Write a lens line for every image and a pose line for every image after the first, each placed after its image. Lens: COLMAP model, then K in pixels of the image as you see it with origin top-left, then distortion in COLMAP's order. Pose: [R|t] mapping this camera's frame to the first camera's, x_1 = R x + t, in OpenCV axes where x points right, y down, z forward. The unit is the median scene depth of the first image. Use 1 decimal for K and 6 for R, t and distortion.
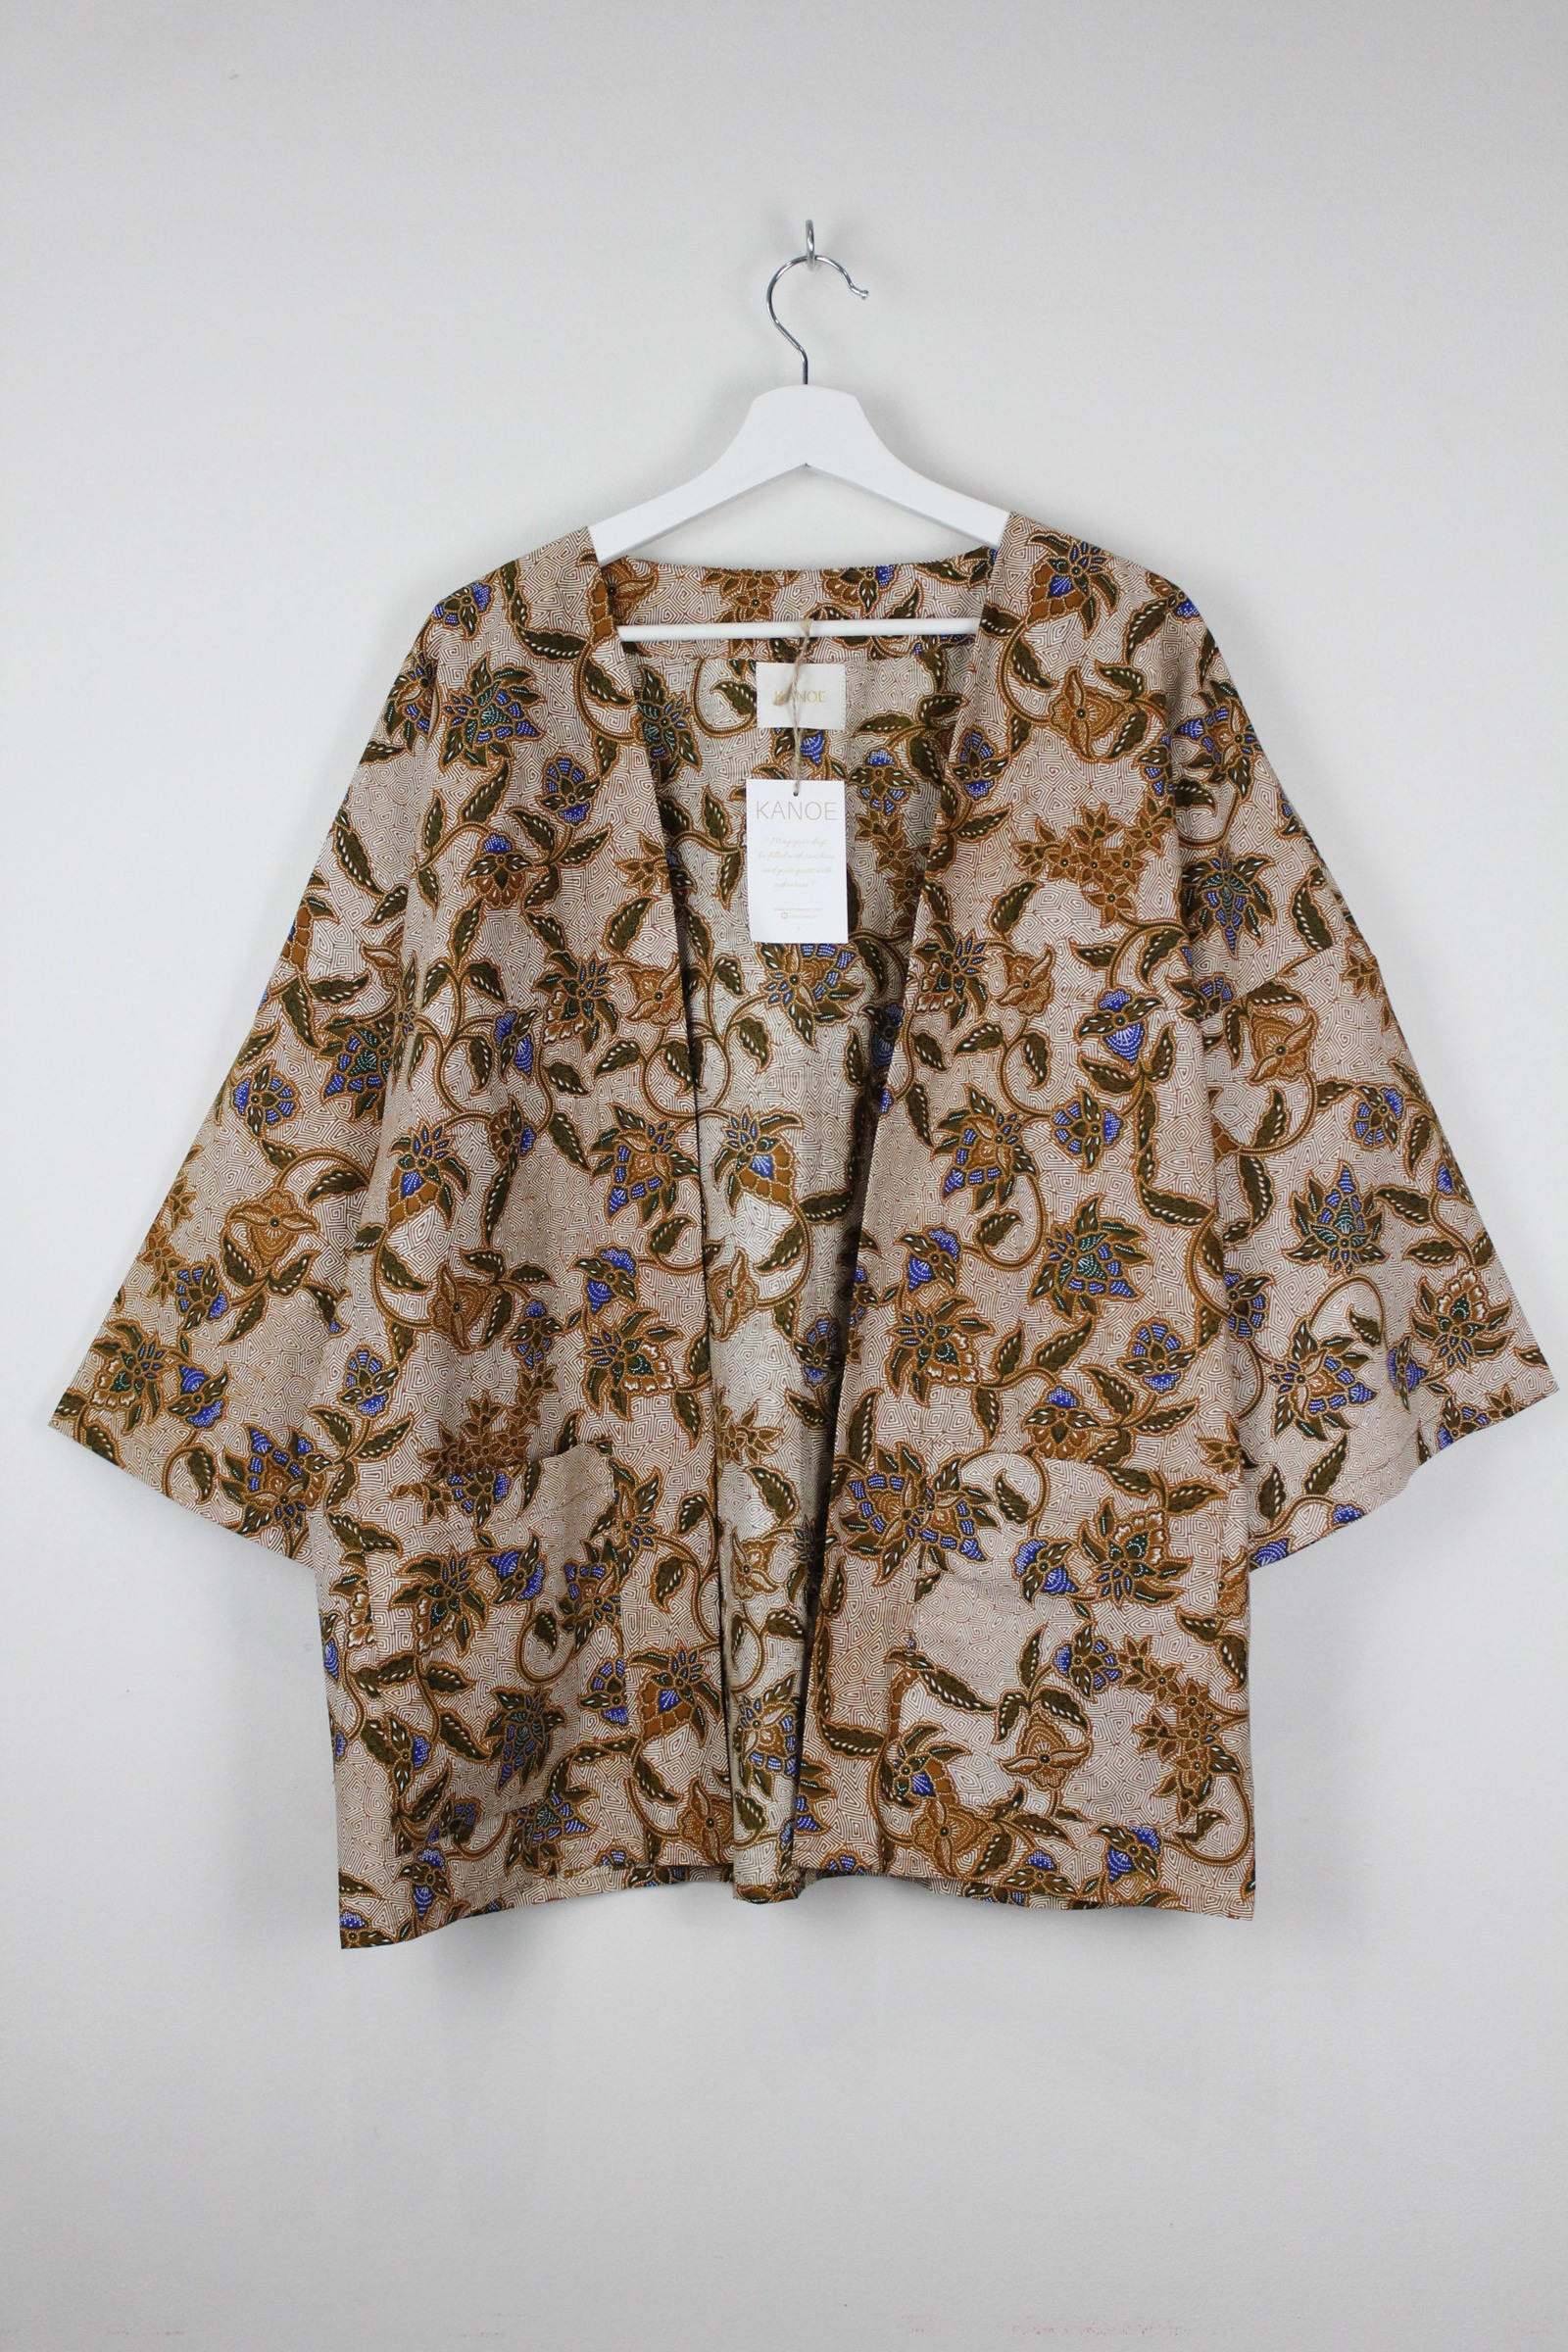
lens RADIAL K [[2565.6, 0, 779.2], [0, 2565.6, 1184.5], [0, 0, 1]] dist [-0.085143, 0.000000]
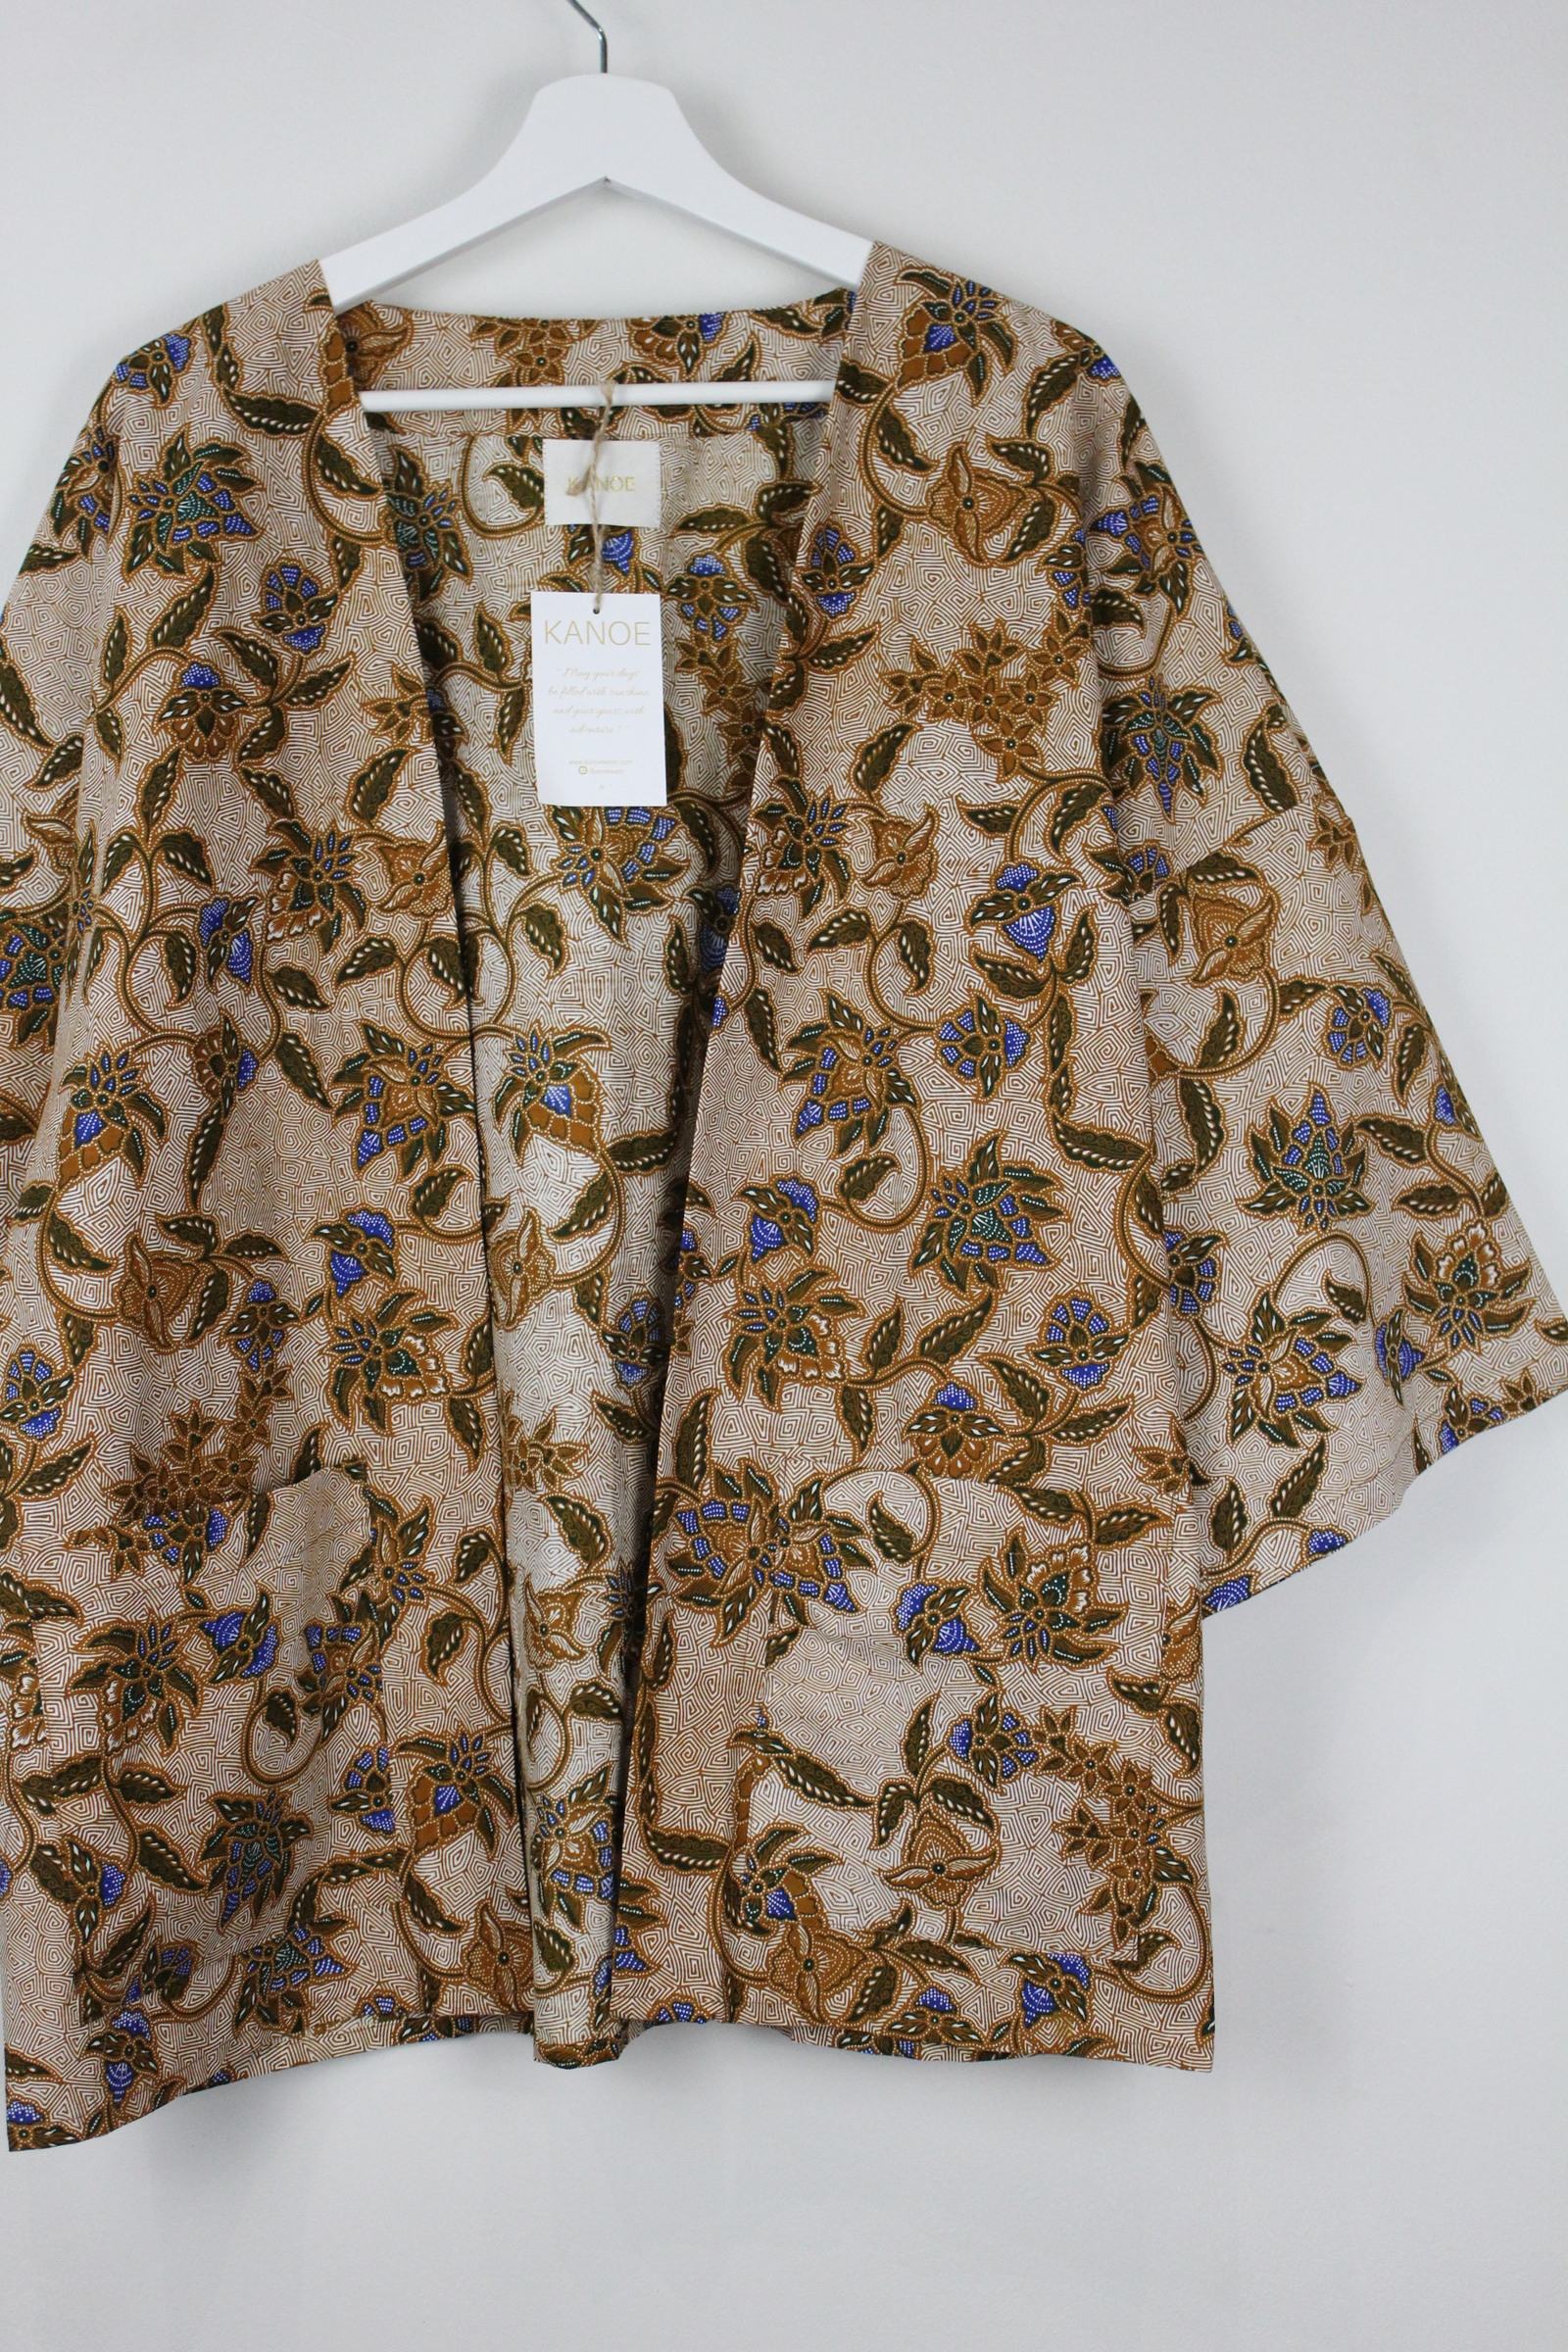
lens RADIAL K [[1866.6, 0, 781.8], [0, 1866.6, 1189.9], [0, 0, 1]] dist [0.006985, -0.002628]
pose [[0.999015, -0.014376, 0.041985, 0.036086], [0.013480, 0.999677, 0.021556, 0.008553], [-0.042282, -0.020969, 0.998886, 0.442533]]
